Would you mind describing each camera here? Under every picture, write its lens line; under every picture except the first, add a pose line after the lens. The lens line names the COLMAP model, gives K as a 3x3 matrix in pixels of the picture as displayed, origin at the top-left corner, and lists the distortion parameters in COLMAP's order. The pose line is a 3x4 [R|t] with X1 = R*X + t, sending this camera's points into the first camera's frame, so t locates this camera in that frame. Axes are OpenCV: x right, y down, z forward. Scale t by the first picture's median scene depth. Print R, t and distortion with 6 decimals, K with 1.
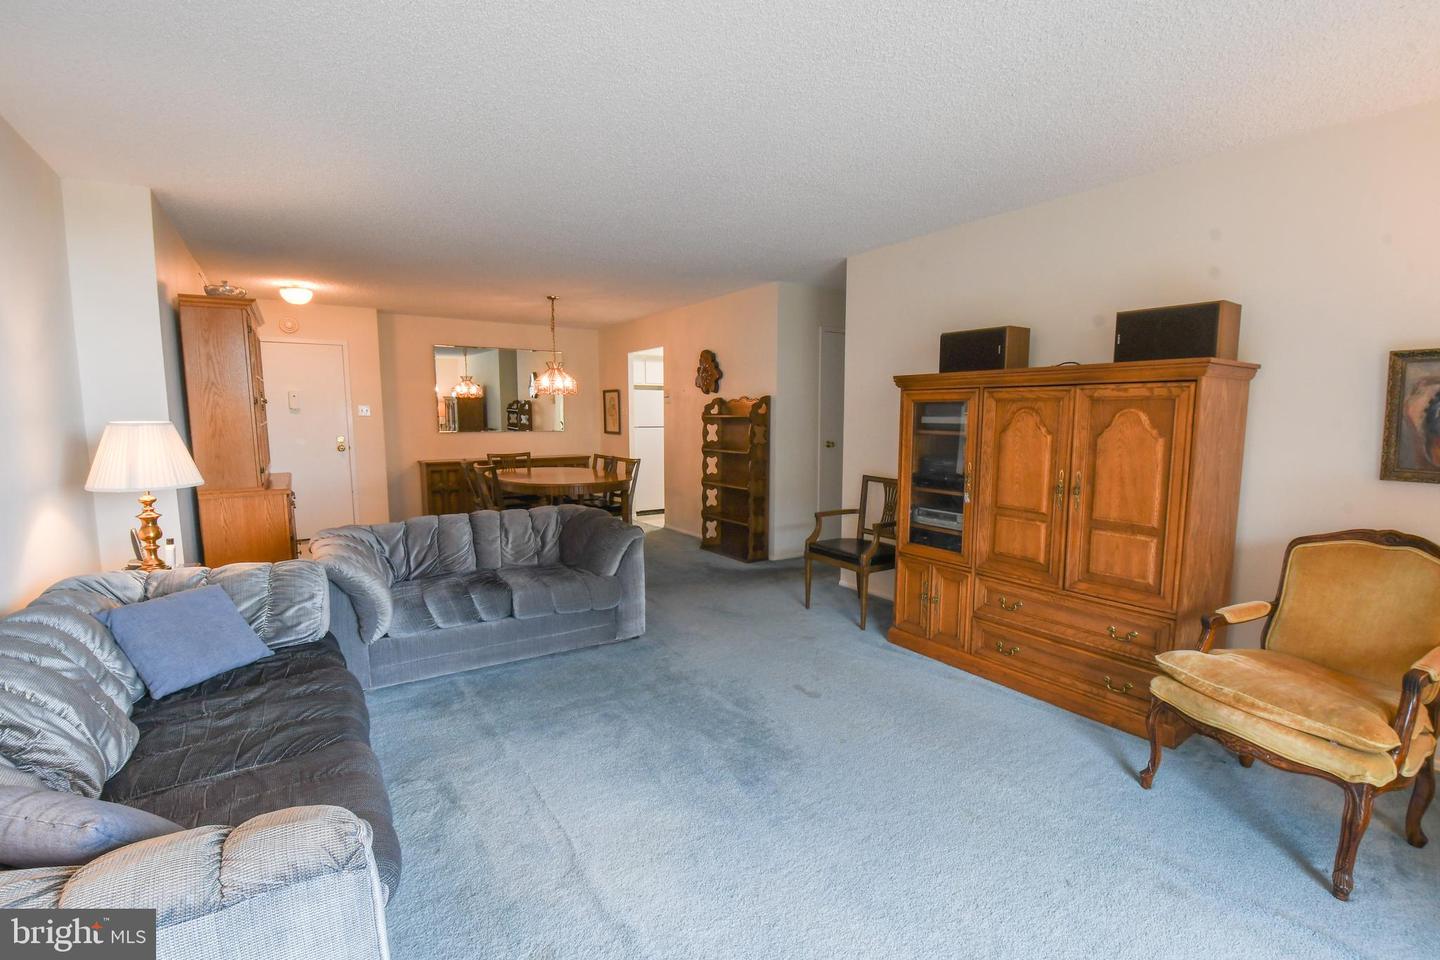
lens RADIAL K [[653.7, 0, 720.0], [0, 653.7, 480.0], [0, 0, 1]] dist [0.026080, -0.000042]
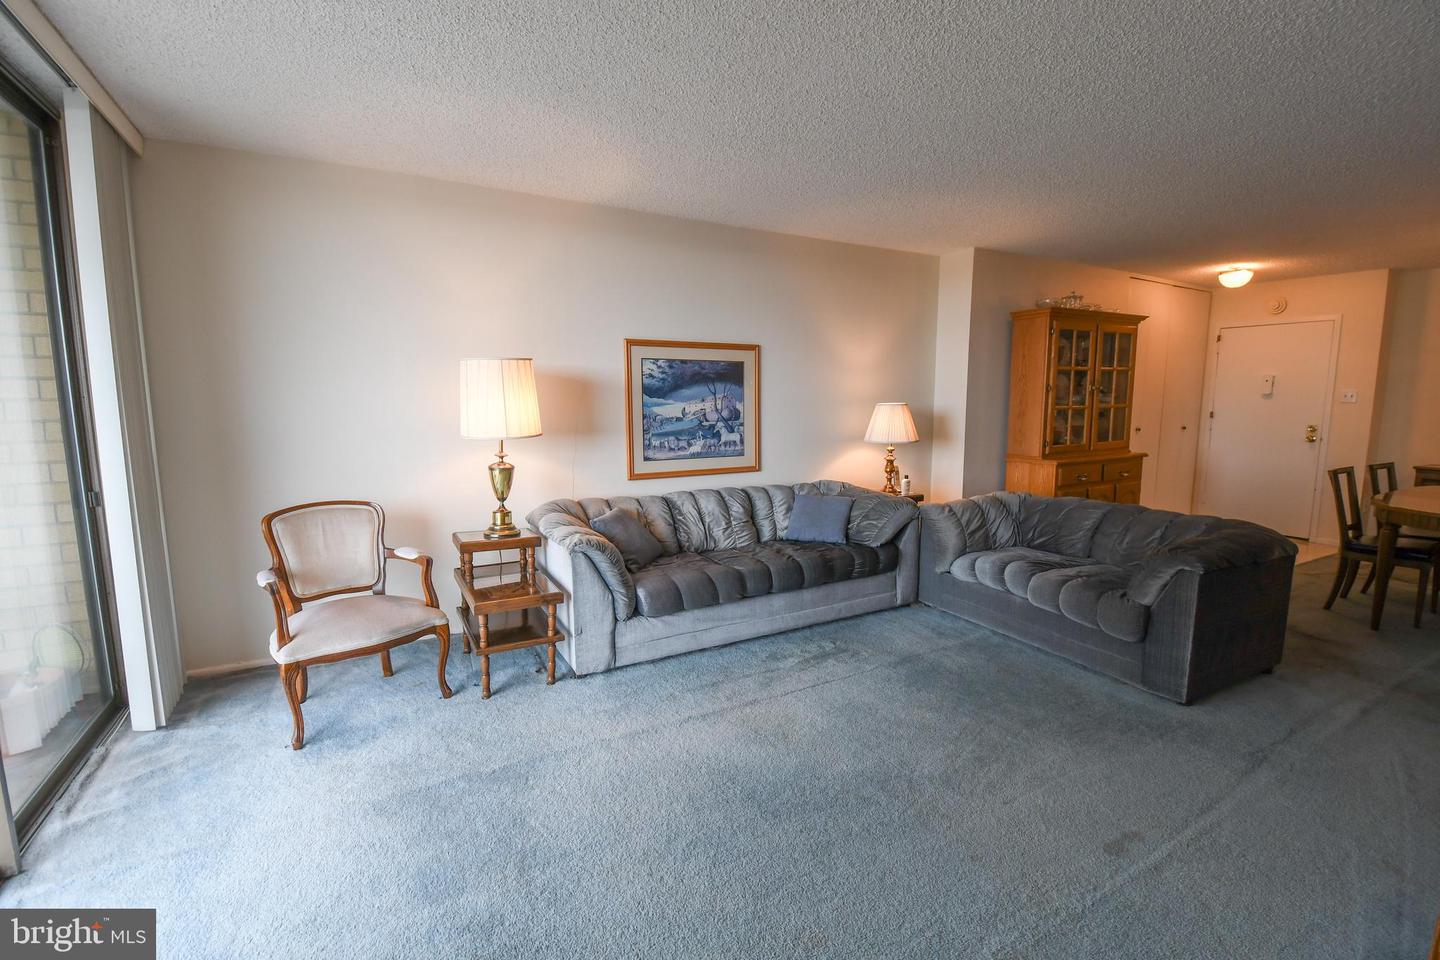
lens RADIAL K [[641.2, 0, 726.3], [0, 641.2, 479.5], [0, 0, 1]] dist [0.001046, -0.000292]
pose [[-0.084631, 0.123823, -0.988689, 0.357803], [-0.103144, 0.985829, 0.132294, -0.029572], [0.991059, 0.113174, -0.070660, 0.311159]]
